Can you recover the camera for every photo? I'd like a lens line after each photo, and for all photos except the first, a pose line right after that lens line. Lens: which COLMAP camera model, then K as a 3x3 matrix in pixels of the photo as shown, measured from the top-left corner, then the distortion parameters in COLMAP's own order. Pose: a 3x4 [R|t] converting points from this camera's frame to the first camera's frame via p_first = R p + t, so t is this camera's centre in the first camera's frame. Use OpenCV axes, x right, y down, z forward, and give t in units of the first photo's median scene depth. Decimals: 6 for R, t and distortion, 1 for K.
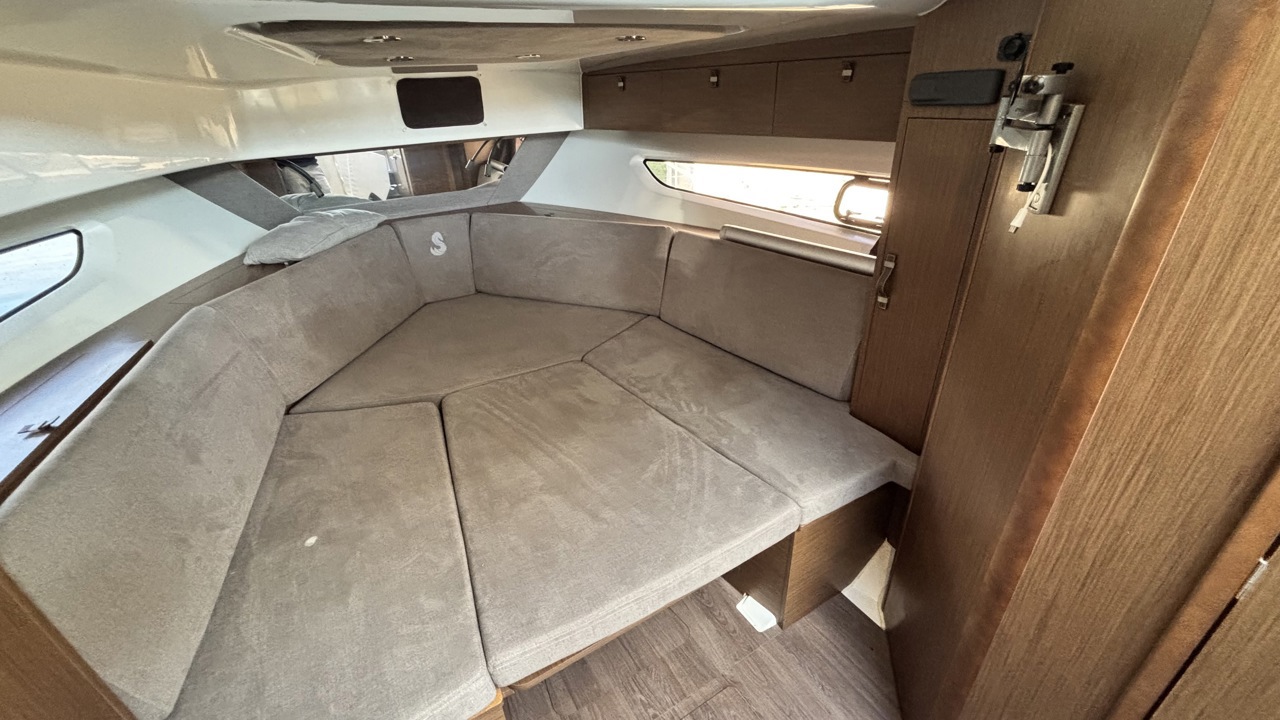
lens RADIAL K [[516.5, 0, 637.6], [0, 516.5, 358.4], [0, 0, 1]] dist [0.000378, 0.000030]
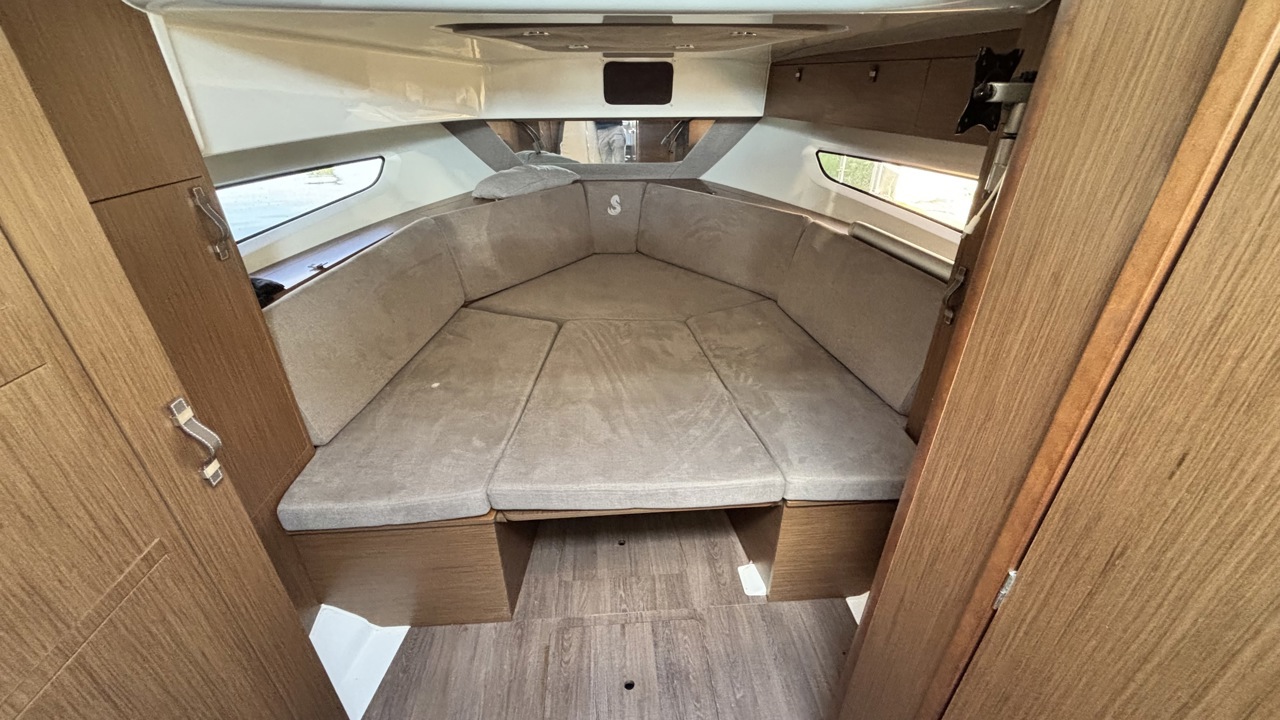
lens RADIAL K [[516.5, 0, 637.6], [0, 516.5, 358.4], [0, 0, 1]] dist [0.000378, 0.000030]
pose [[0.889567, 0.251374, -0.381421, 0.287084], [-0.242944, 0.967440, 0.070983, 0.030912], [0.386845, 0.029520, 0.921672, -0.079543]]
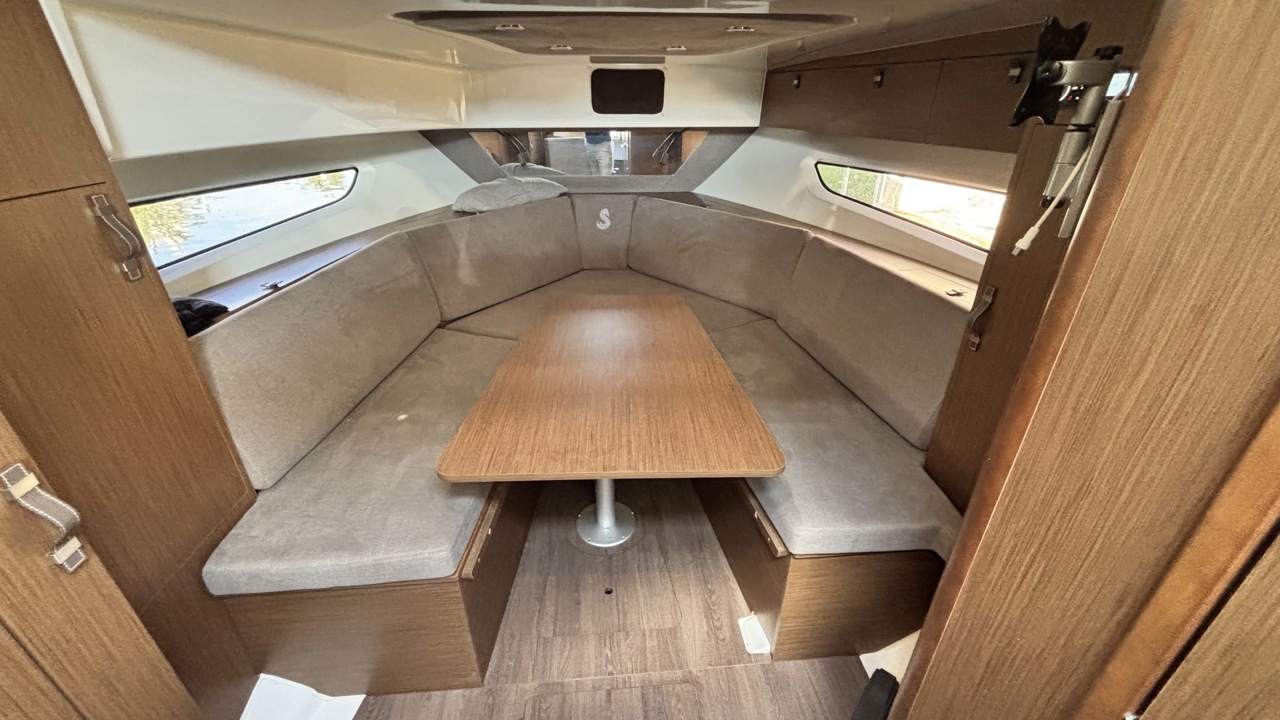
lens RADIAL K [[516.5, 0, 637.6], [0, 516.5, 358.4], [0, 0, 1]] dist [0.000378, 0.000030]
pose [[0.894368, 0.238354, -0.378542, 0.255188], [-0.240812, 0.969679, 0.041612, 0.011885], [0.376983, 0.053941, 0.924648, 0.011911]]
